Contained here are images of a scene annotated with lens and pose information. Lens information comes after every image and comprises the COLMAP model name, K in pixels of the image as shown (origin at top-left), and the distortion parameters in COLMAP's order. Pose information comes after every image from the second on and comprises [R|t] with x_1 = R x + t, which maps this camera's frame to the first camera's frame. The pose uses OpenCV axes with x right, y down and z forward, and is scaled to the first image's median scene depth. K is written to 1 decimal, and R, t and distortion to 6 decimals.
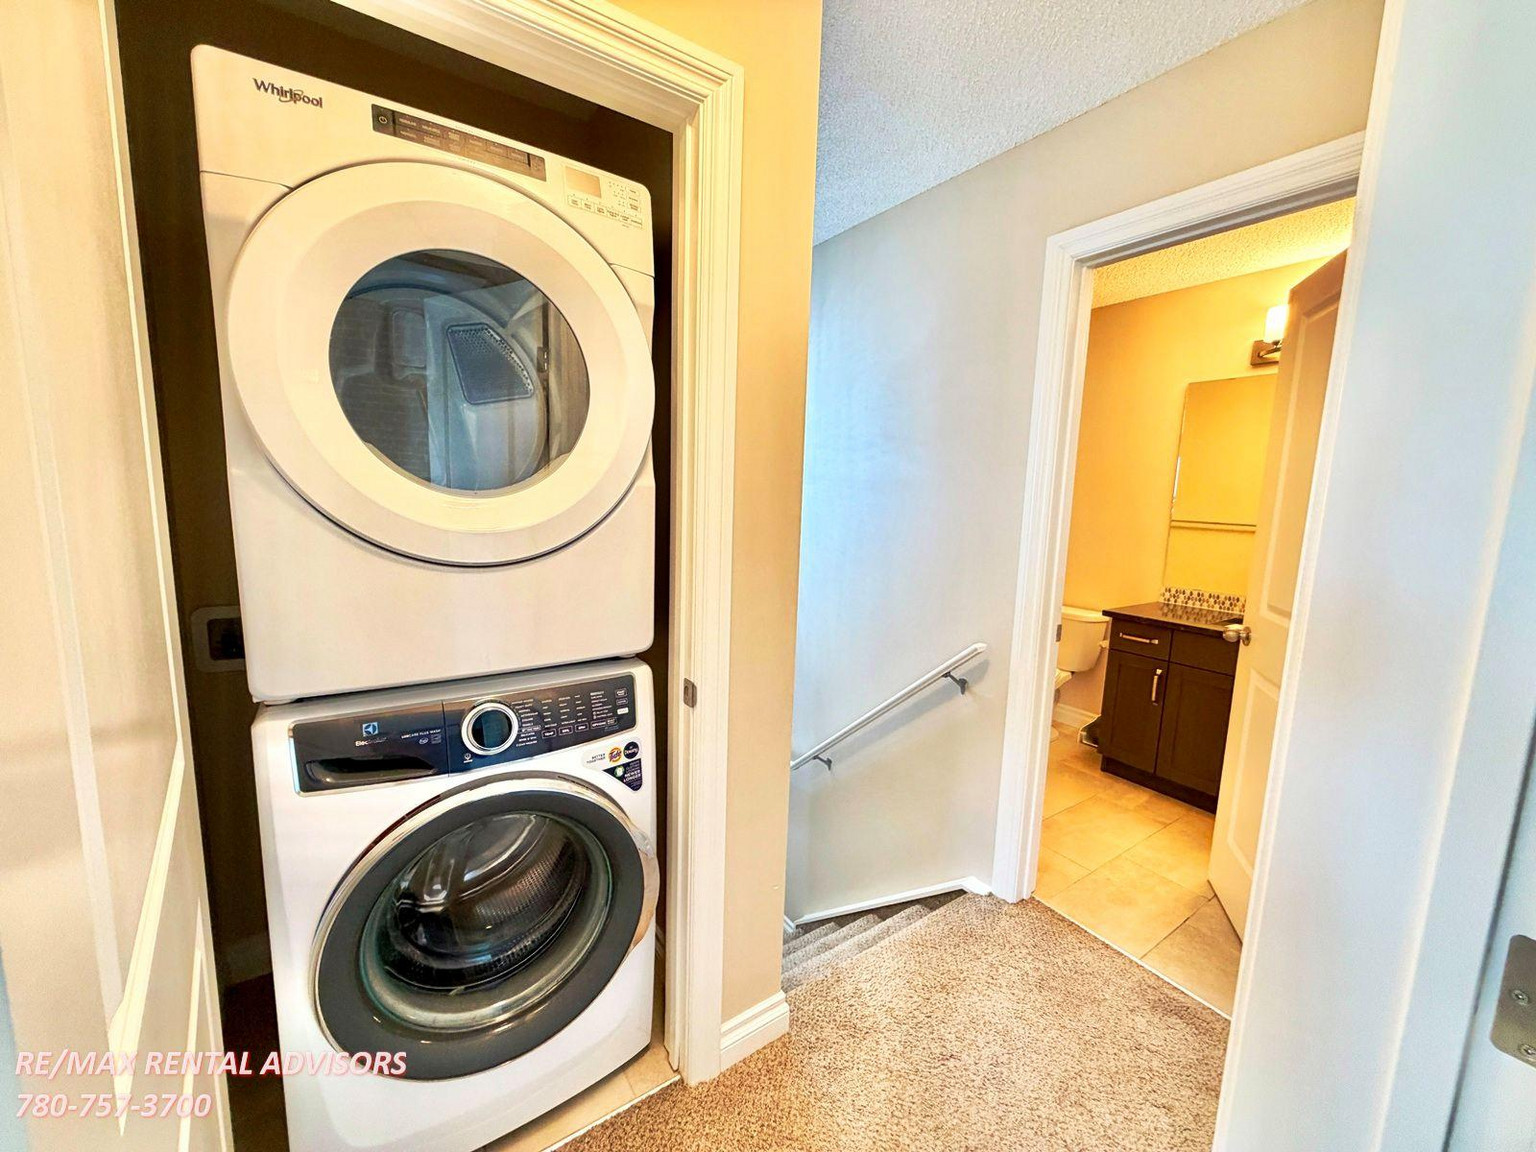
lens RADIAL K [[610.9, 0, 767.3], [0, 610.9, 576.8], [0, 0, 1]] dist [-0.001227, 0.000579]
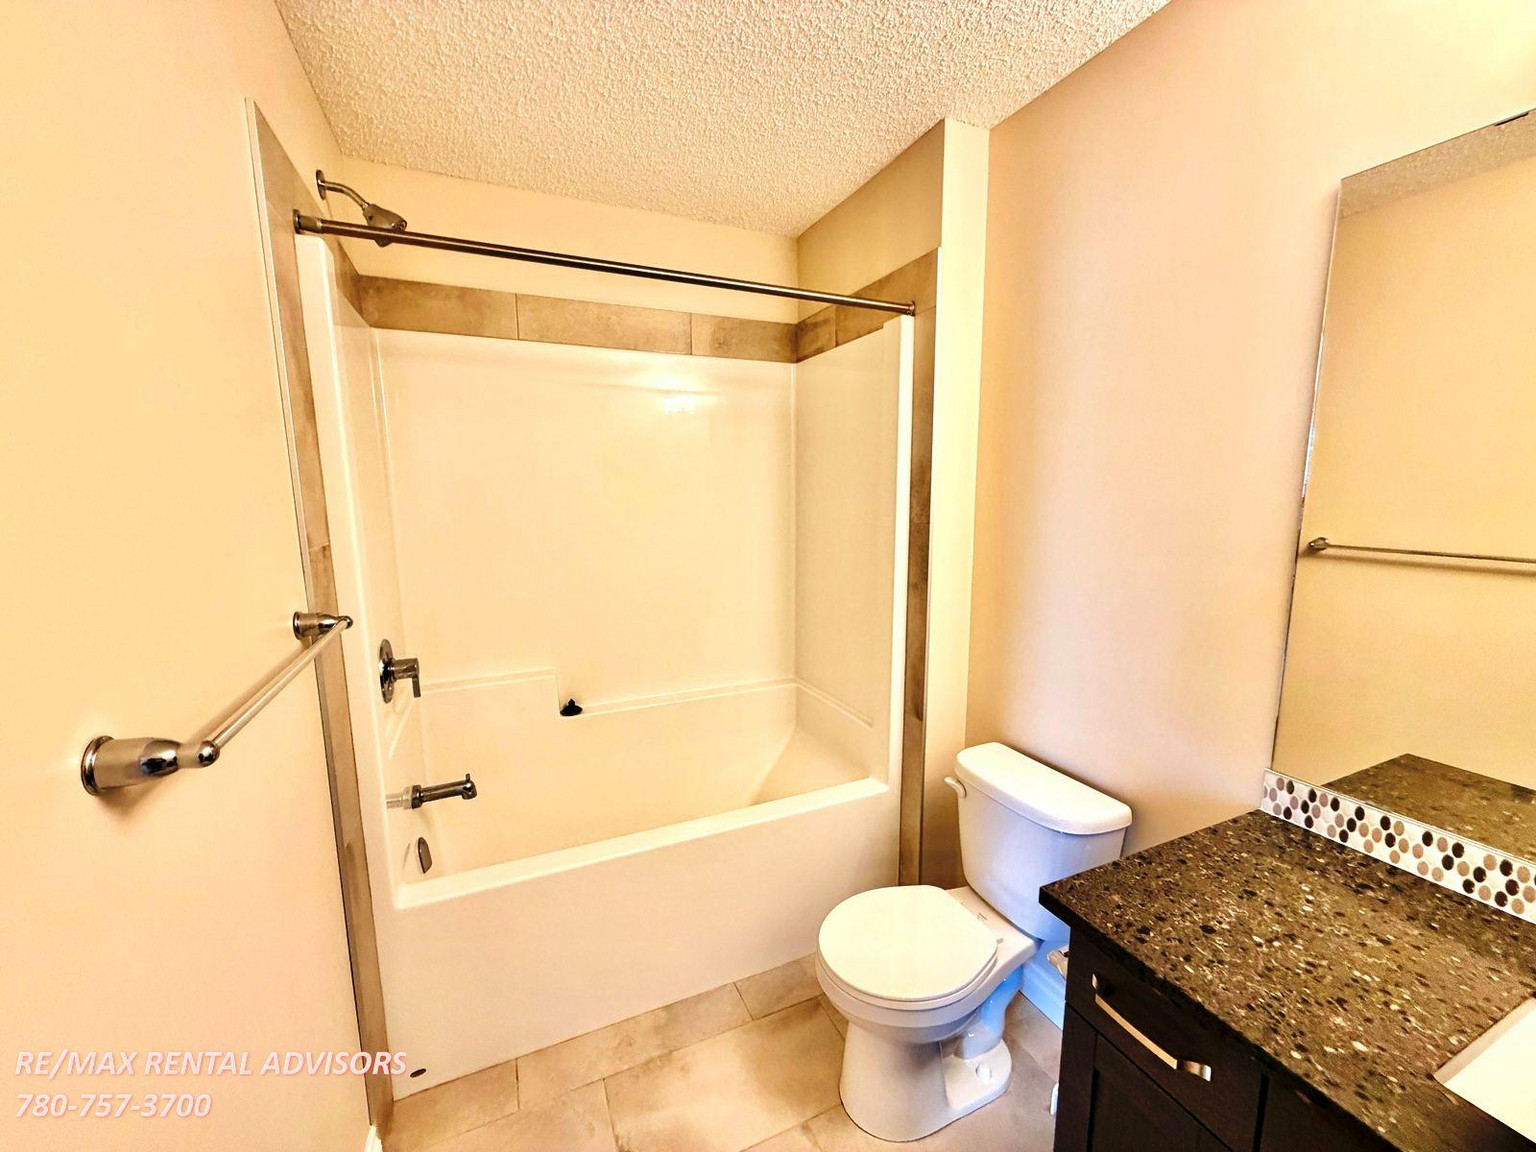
lens RADIAL K [[610.9, 0, 762.6], [0, 610.9, 571.0], [0, 0, 1]] dist [-0.001227, 0.000579]
pose [[0.982583, -0.007007, -0.185692, 0.448816], [0.006362, 0.999971, -0.004069, -0.109992], [0.185715, 0.002816, 0.982600, 0.628155]]
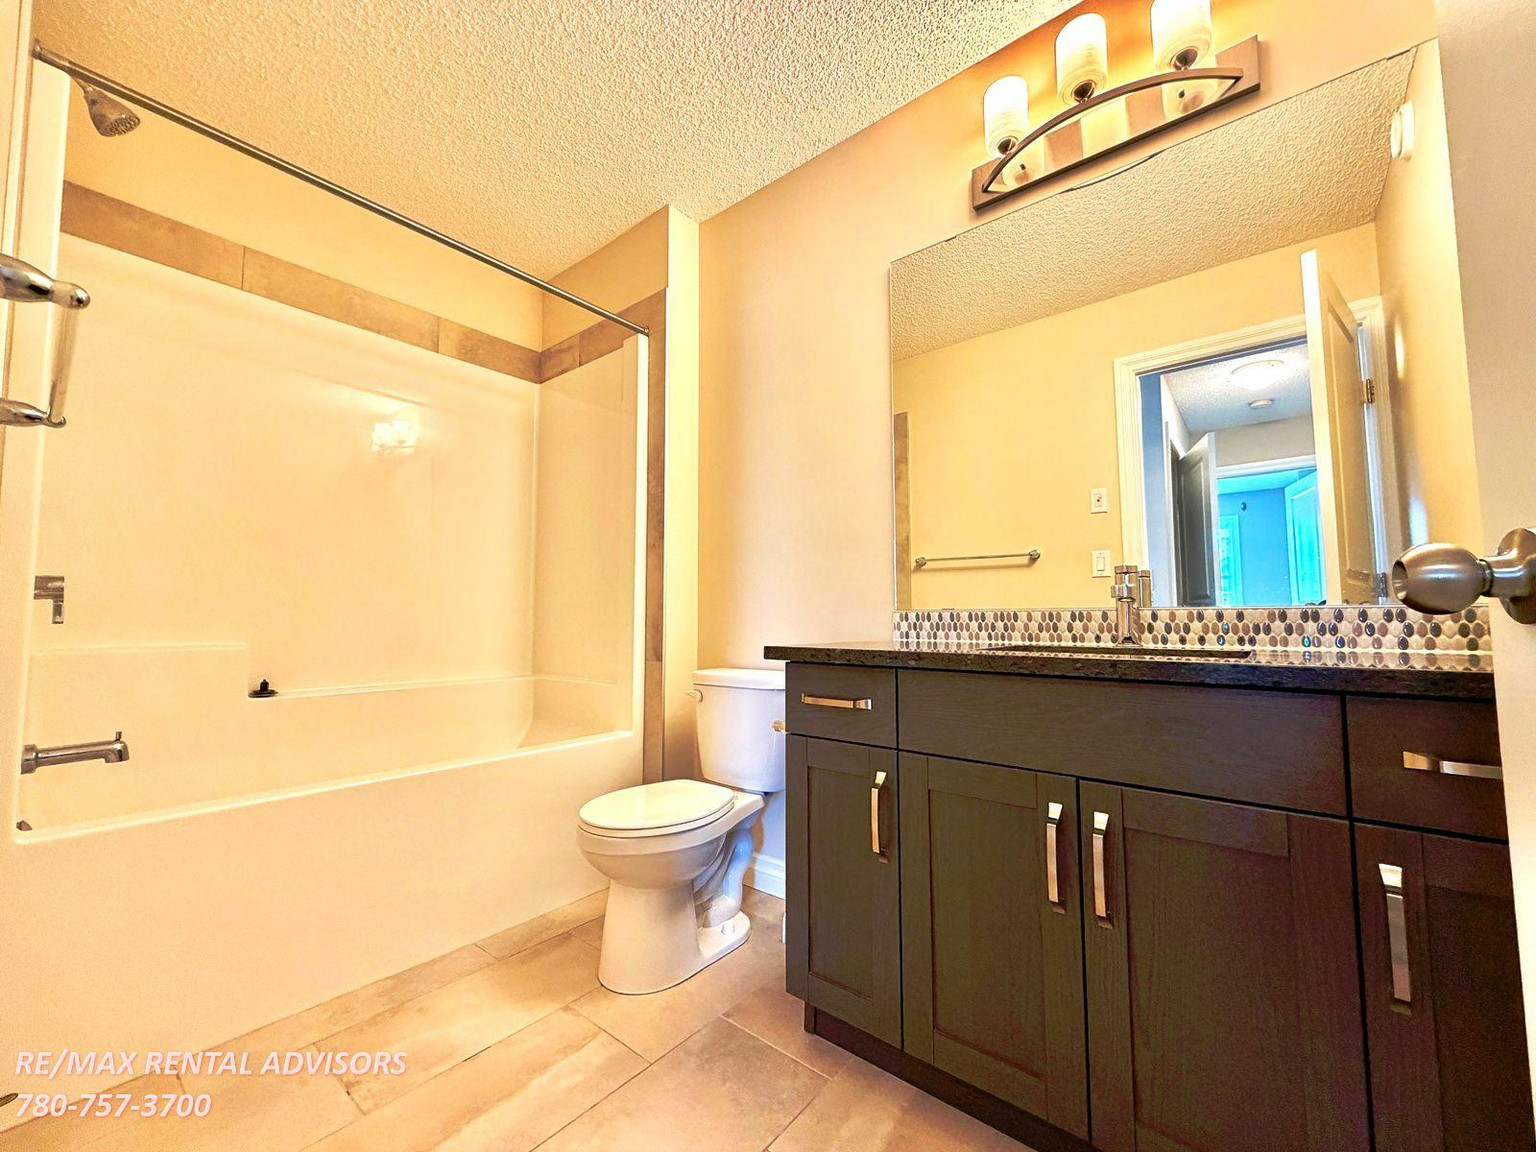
lens RADIAL K [[610.9, 0, 764.4], [0, 610.9, 569.4], [0, 0, 1]] dist [-0.001227, 0.000579]
pose [[0.960635, -0.008132, 0.277693, 0.410251], [0.066587, 0.977175, -0.201730, 0.087144], [-0.269714, 0.212279, 0.939251, 0.546182]]
